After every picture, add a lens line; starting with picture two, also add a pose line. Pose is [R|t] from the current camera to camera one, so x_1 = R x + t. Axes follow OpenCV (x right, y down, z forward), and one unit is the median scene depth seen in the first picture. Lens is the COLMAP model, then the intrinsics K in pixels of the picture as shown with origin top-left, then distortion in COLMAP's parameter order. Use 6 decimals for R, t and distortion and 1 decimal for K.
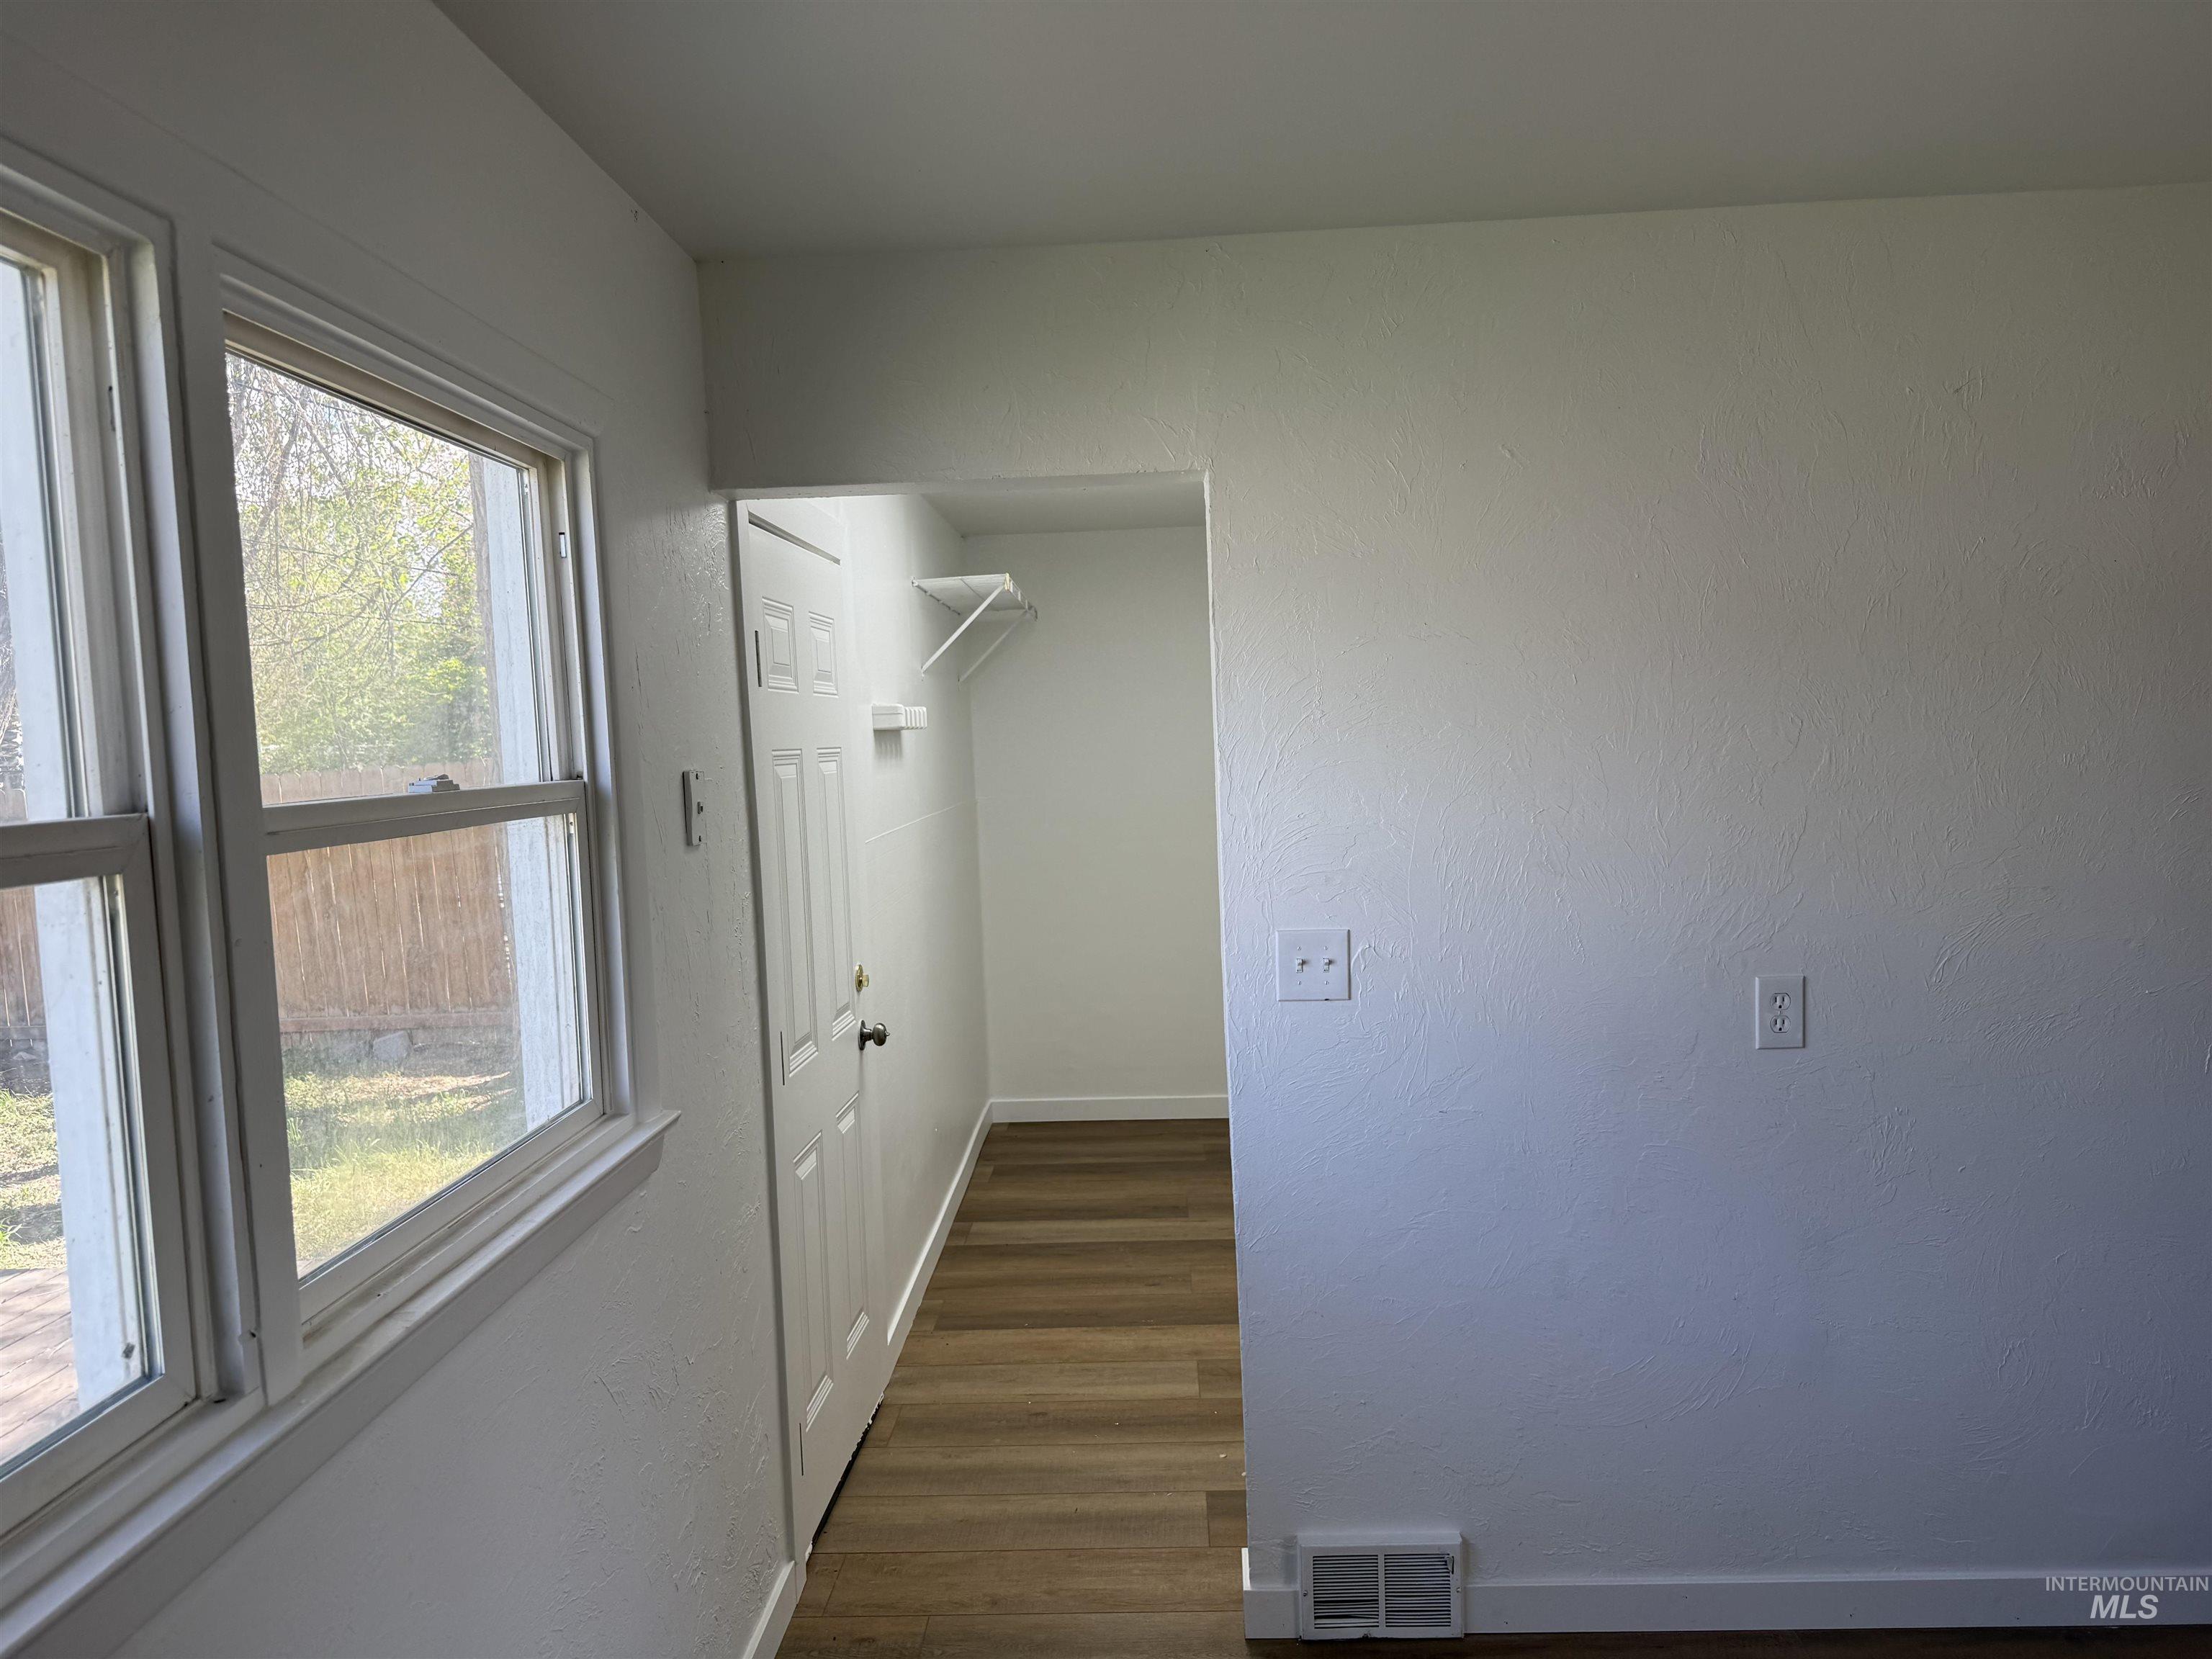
lens RADIAL K [[1558.4, 0, 1109.7], [0, 1558.4, 846.8], [0, 0, 1]] dist [0.082270, -0.130991]
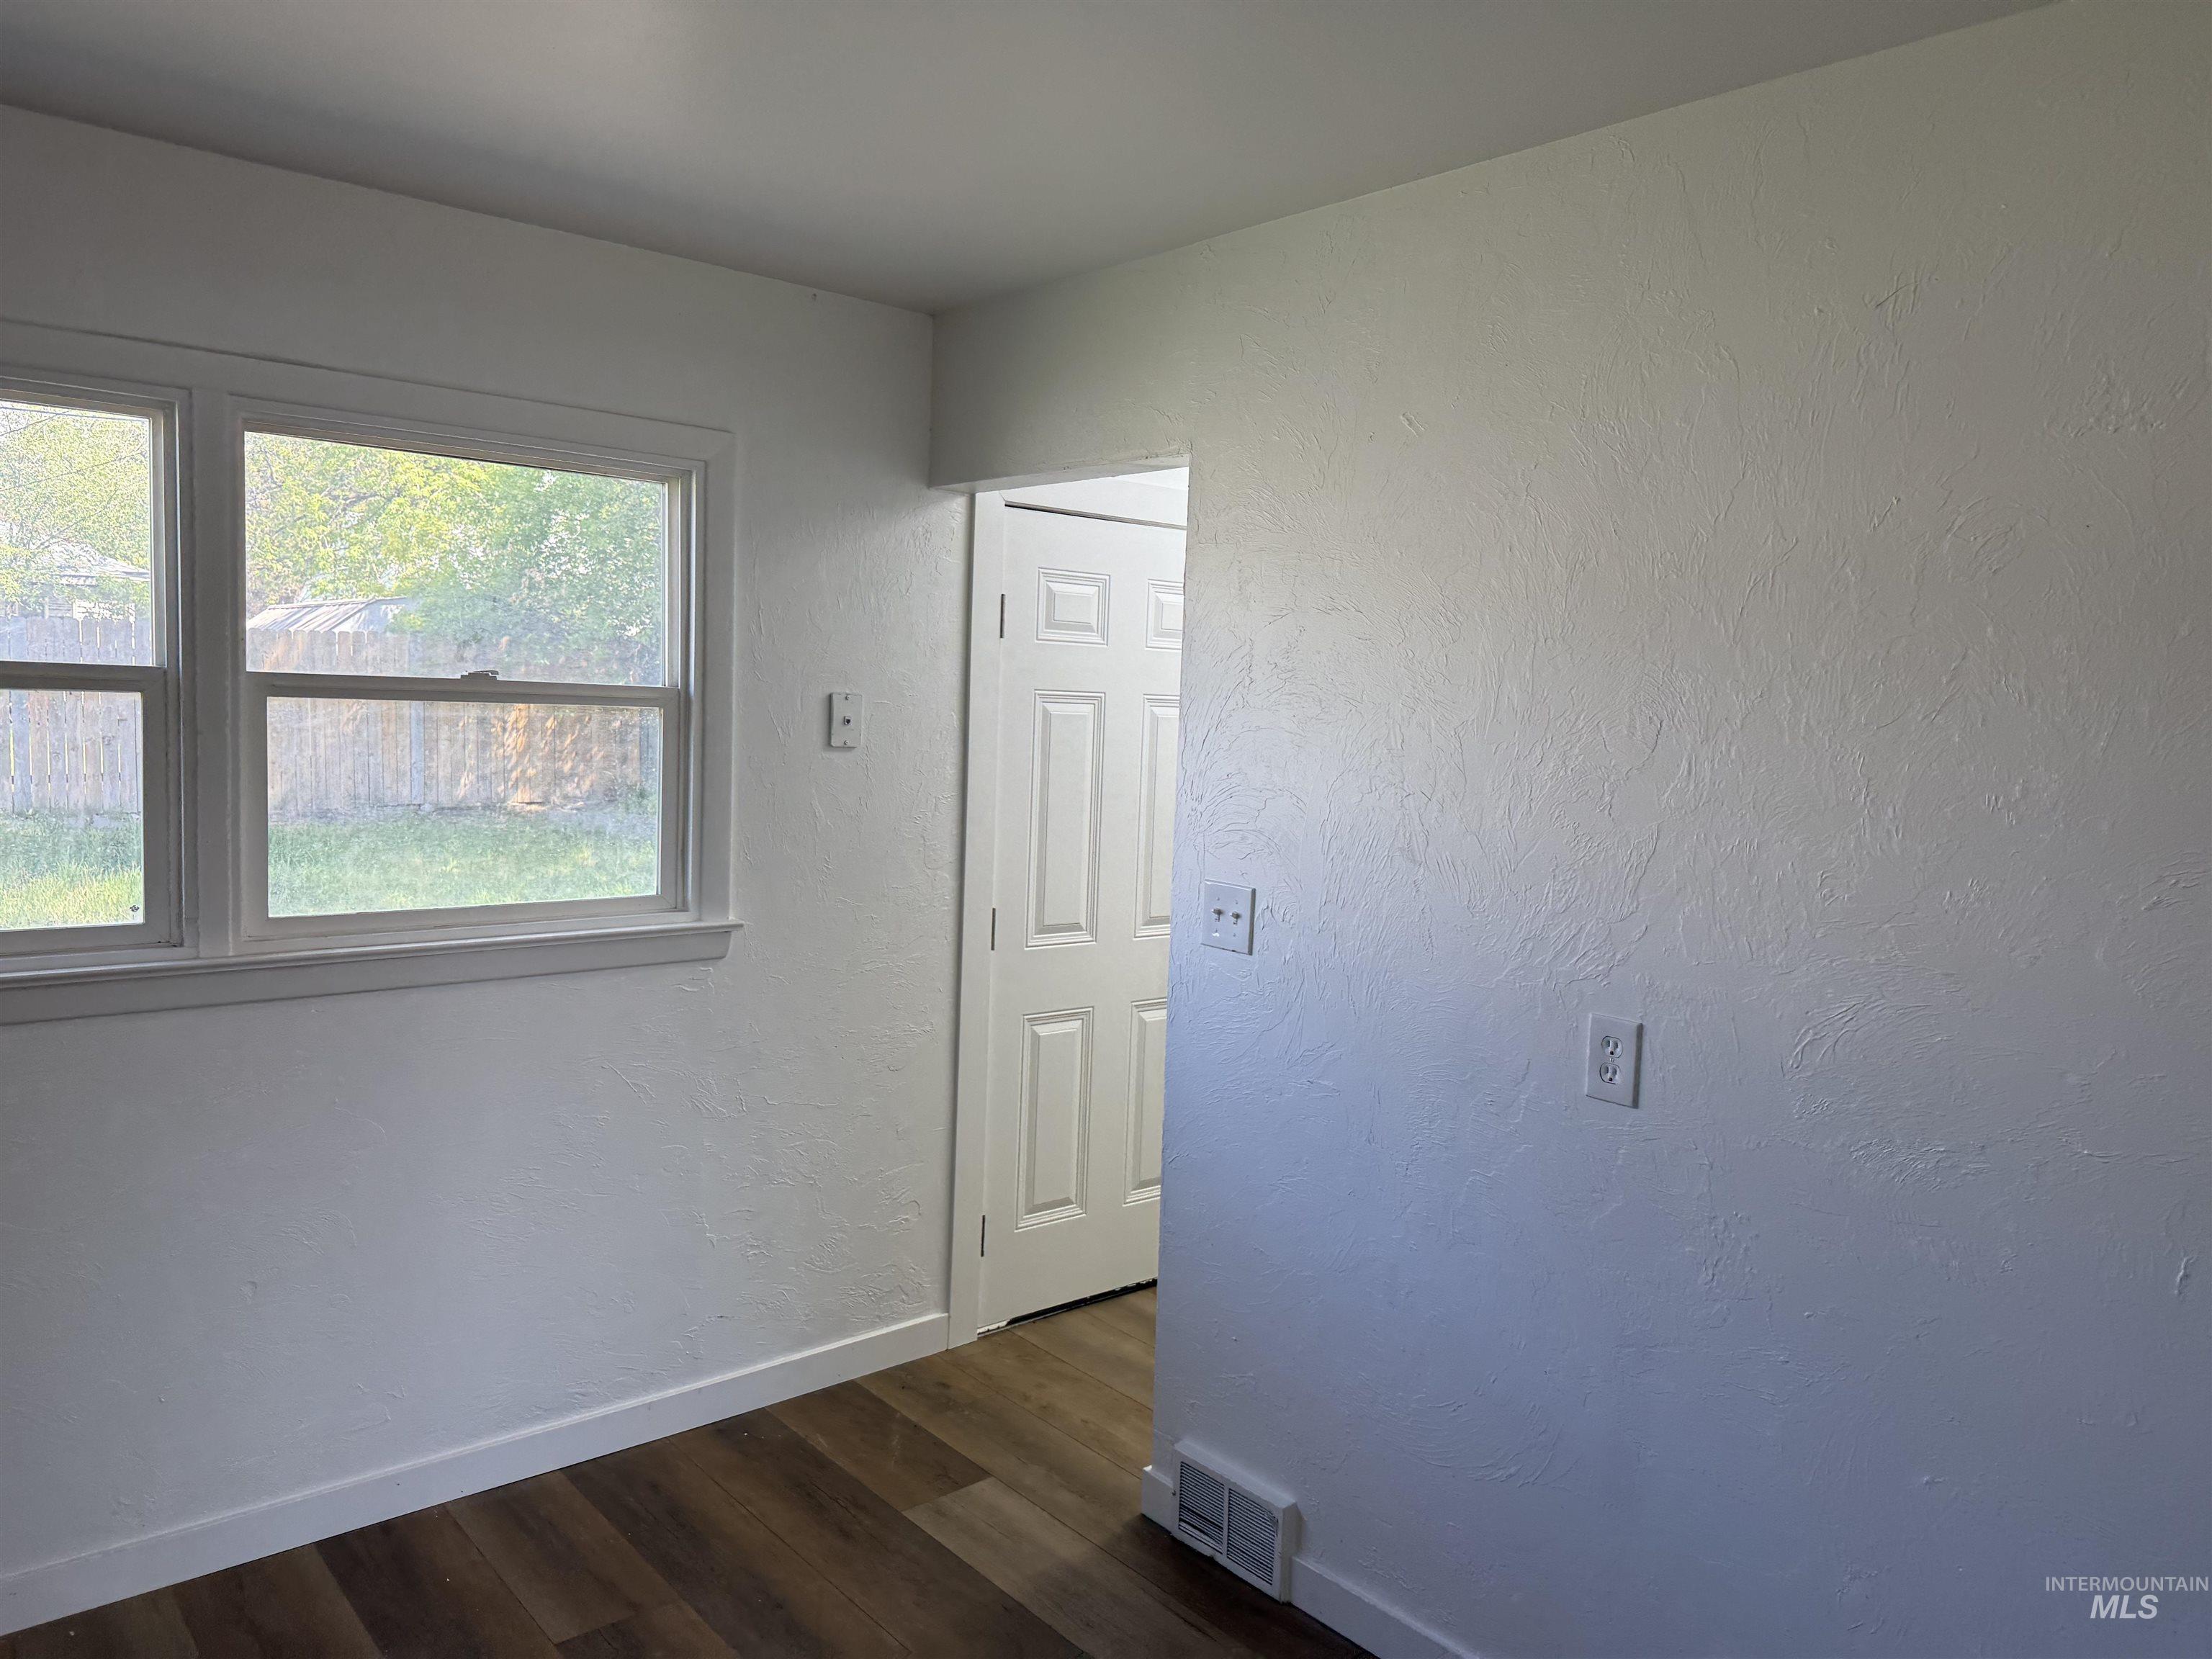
lens RADIAL K [[1559.2, 0, 1124.6], [0, 1559.2, 826.8], [0, 0, 1]] dist [0.089667, -0.146843]
pose [[0.682082, 0.124144, -0.720661, 0.843152], [-0.119296, 0.991173, 0.057834, -0.037972], [0.721479, 0.046524, 0.690871, 0.212922]]
